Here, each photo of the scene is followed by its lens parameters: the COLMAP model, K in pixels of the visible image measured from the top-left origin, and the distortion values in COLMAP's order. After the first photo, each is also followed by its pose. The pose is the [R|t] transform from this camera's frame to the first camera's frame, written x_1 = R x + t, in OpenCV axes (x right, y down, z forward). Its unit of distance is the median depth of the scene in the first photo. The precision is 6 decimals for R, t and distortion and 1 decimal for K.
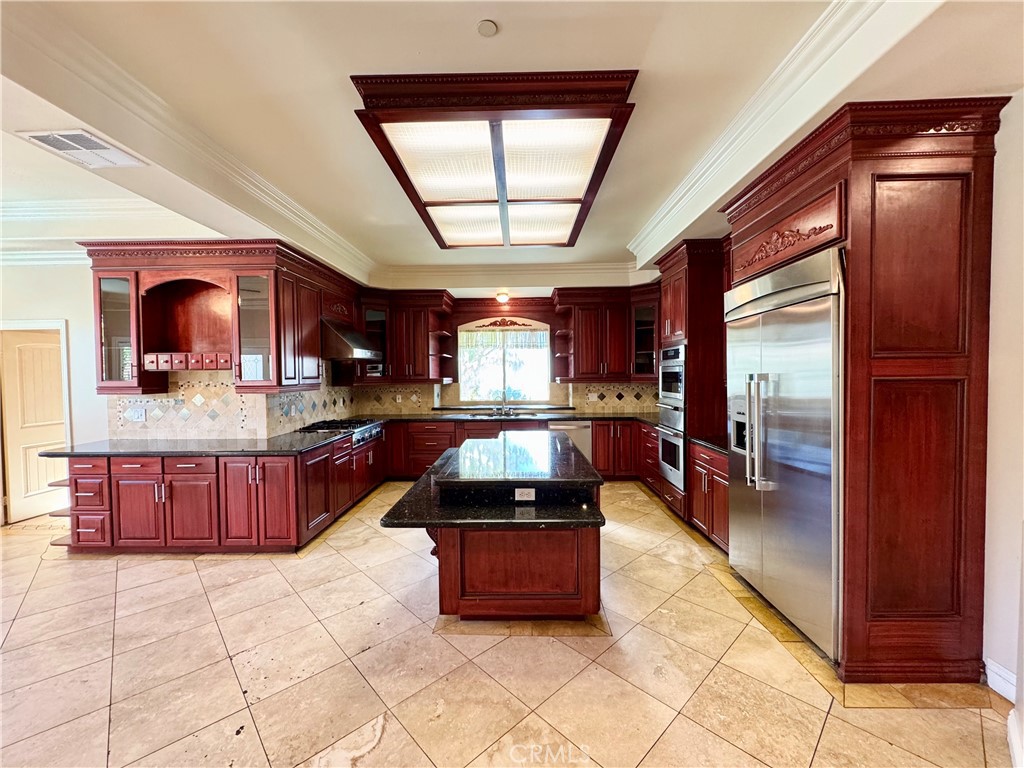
lens RADIAL K [[409.9, 0, 511.6], [0, 409.9, 382.8], [0, 0, 1]] dist [-0.003783, 0.000576]
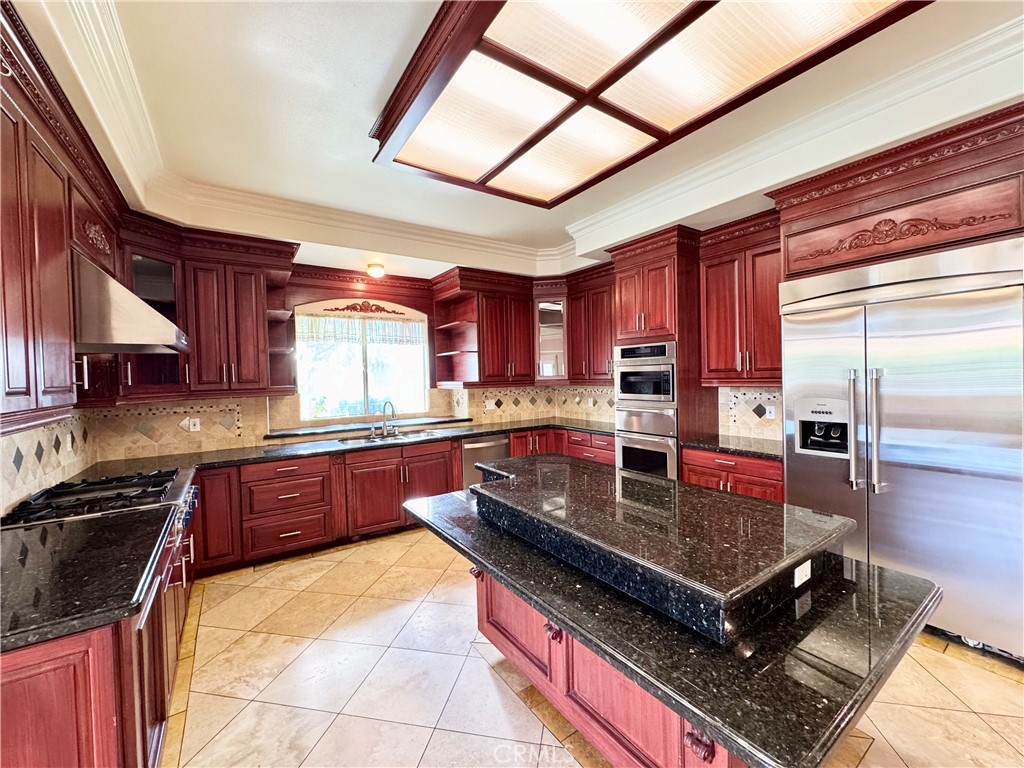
lens RADIAL K [[409.9, 0, 510.0], [0, 409.9, 381.7], [0, 0, 1]] dist [-0.003783, 0.000576]
pose [[0.814083, -0.018599, 0.580450, -0.251846], [0.028406, 0.999566, -0.007811, -0.003781], [-0.580053, 0.022847, 0.814258, 0.295787]]
